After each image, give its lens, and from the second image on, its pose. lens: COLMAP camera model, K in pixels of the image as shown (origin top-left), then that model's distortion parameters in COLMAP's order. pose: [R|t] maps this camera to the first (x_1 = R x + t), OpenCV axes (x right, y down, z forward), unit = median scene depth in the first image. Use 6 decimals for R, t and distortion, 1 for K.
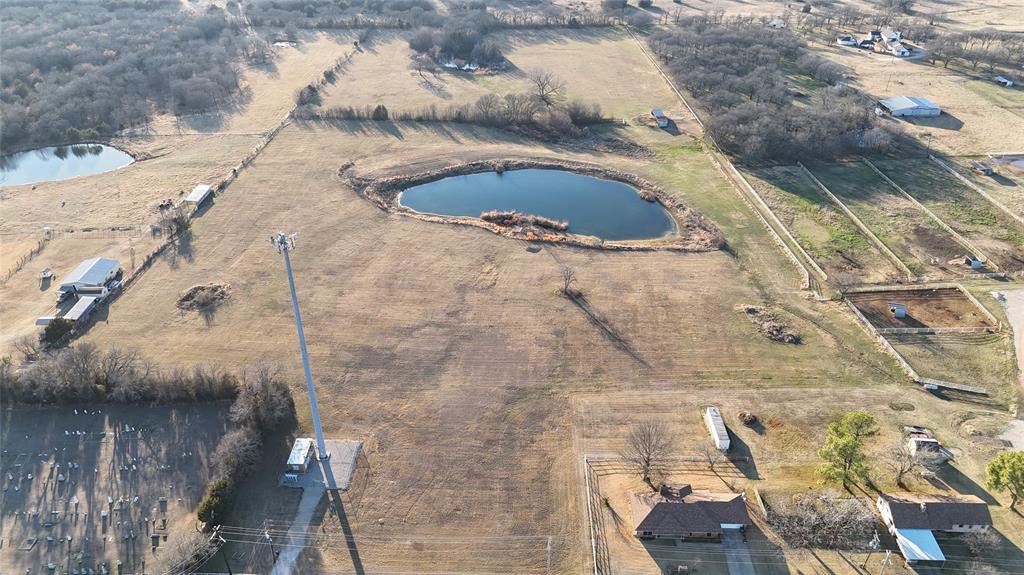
lens RADIAL K [[753.7, 0, 510.8], [0, 753.7, 292.4], [0, 0, 1]] dist [0.055974, -0.050303]
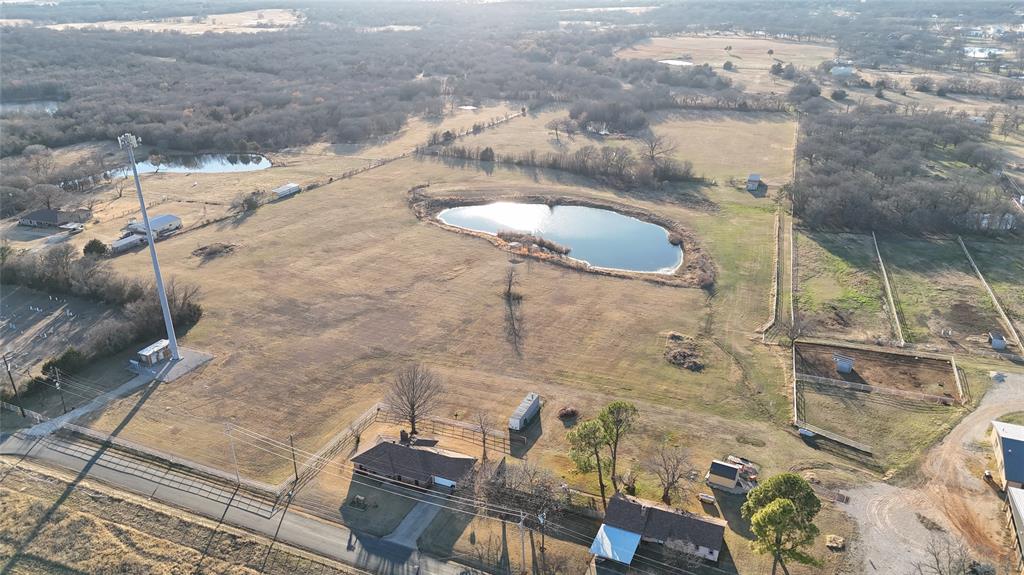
lens RADIAL K [[753.7, 0, 510.9], [0, 753.7, 285.1], [0, 0, 1]] dist [0.055974, -0.050303]
pose [[0.924919, 0.143986, -0.351842, 0.392052], [-0.195979, 0.973634, -0.116743, 0.095527], [0.325756, 0.176932, 0.928751, 0.062710]]
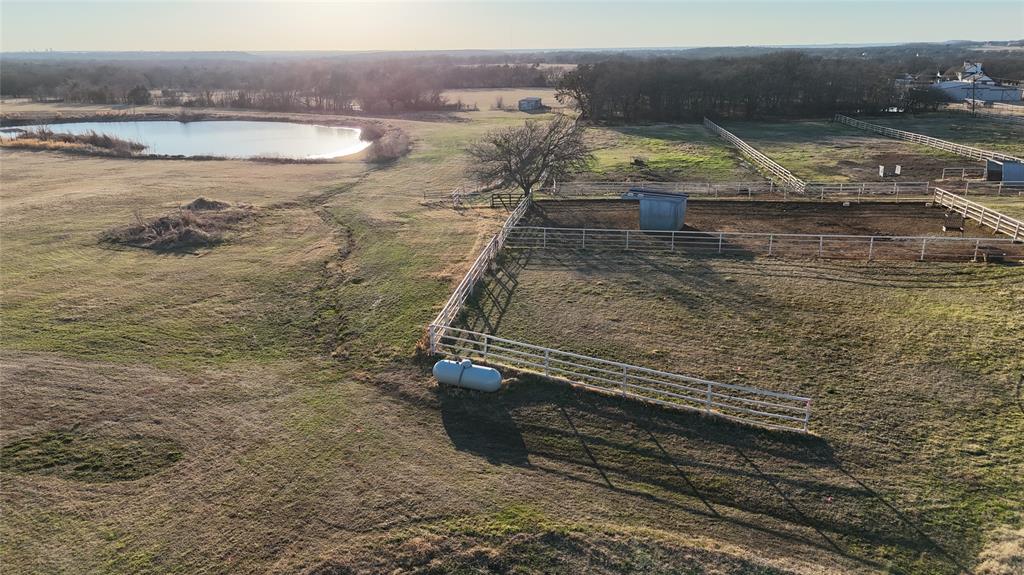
lens RADIAL K [[753.7, 0, 510.7], [0, 753.7, 290.4], [0, 0, 1]] dist [0.055974, -0.050303]
pose [[0.982167, 0.053346, -0.180281, 0.440653], [-0.097008, 0.965191, -0.242889, 0.107570], [0.161048, 0.256046, 0.953155, 0.641350]]
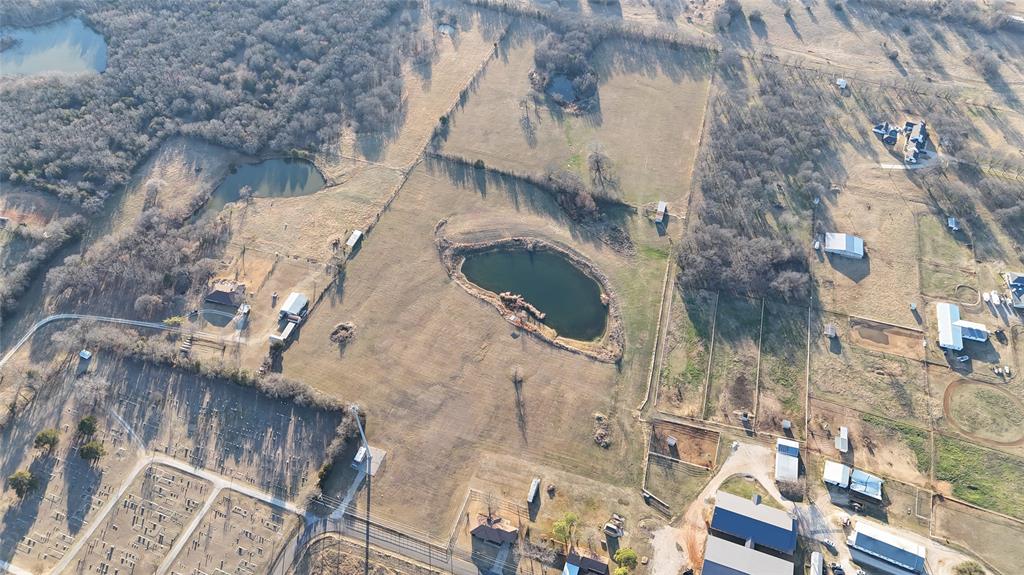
lens RADIAL K [[753.7, 0, 511.5], [0, 753.7, 283.4], [0, 0, 1]] dist [0.055974, -0.050303]
pose [[0.950948, 0.249098, -0.183436, 0.327306], [-0.175147, 0.922310, 0.344481, -0.805555], [0.254995, -0.295455, 0.920698, -0.636988]]
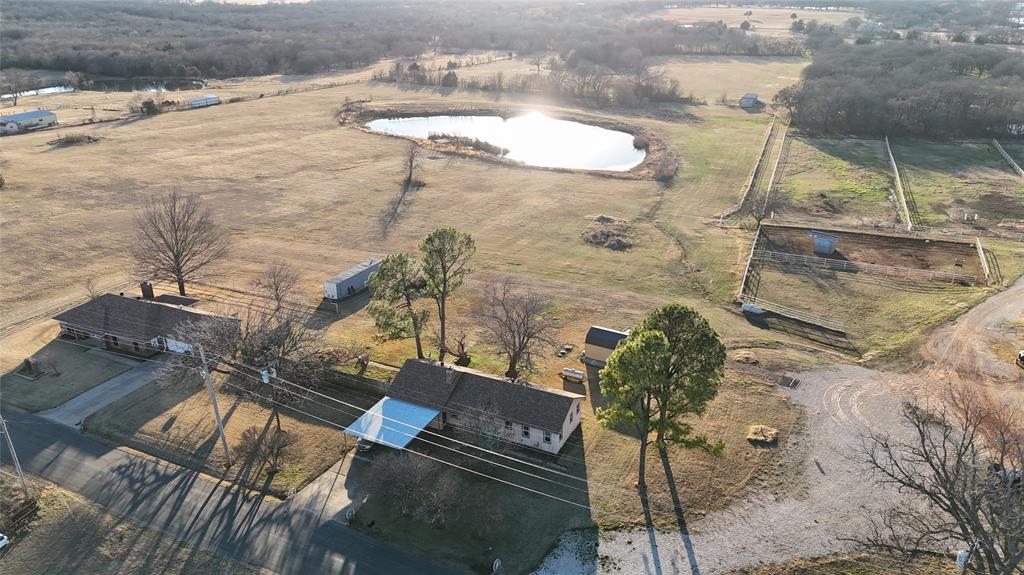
lens RADIAL K [[753.7, 0, 510.4], [0, 753.7, 286.3], [0, 0, 1]] dist [0.055974, -0.050303]
pose [[0.907495, 0.158017, -0.389209, 0.455387], [-0.218204, 0.969064, -0.115336, 0.160219], [0.358944, 0.189593, 0.913900, 0.306238]]
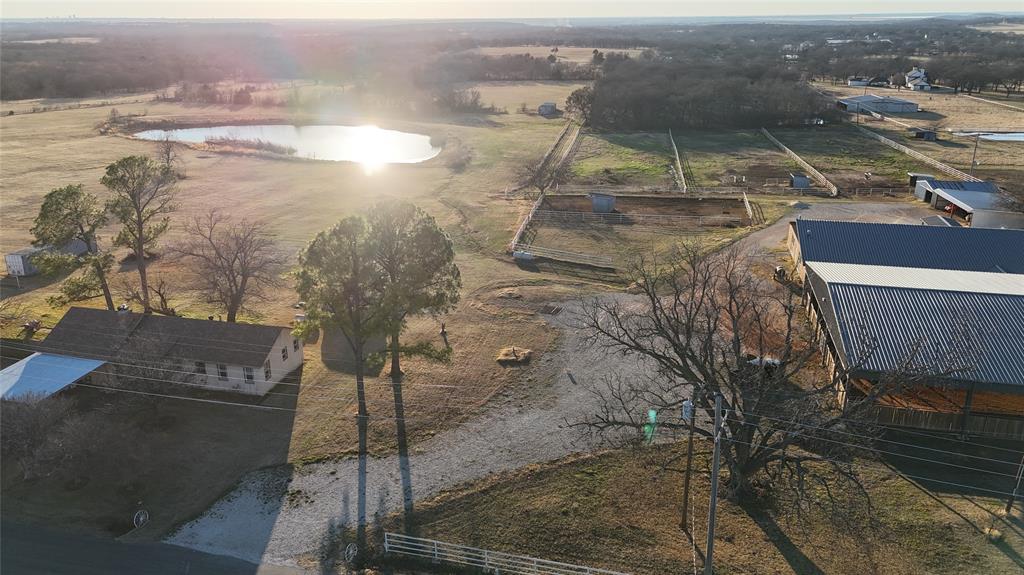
lens RADIAL K [[753.7, 0, 513.5], [0, 753.7, 288.5], [0, 0, 1]] dist [0.055974, -0.050303]
pose [[0.977889, 0.071527, -0.196511, 0.489110], [-0.112707, 0.971797, -0.207139, 0.193452], [0.176153, 0.224708, 0.958372, 0.371370]]
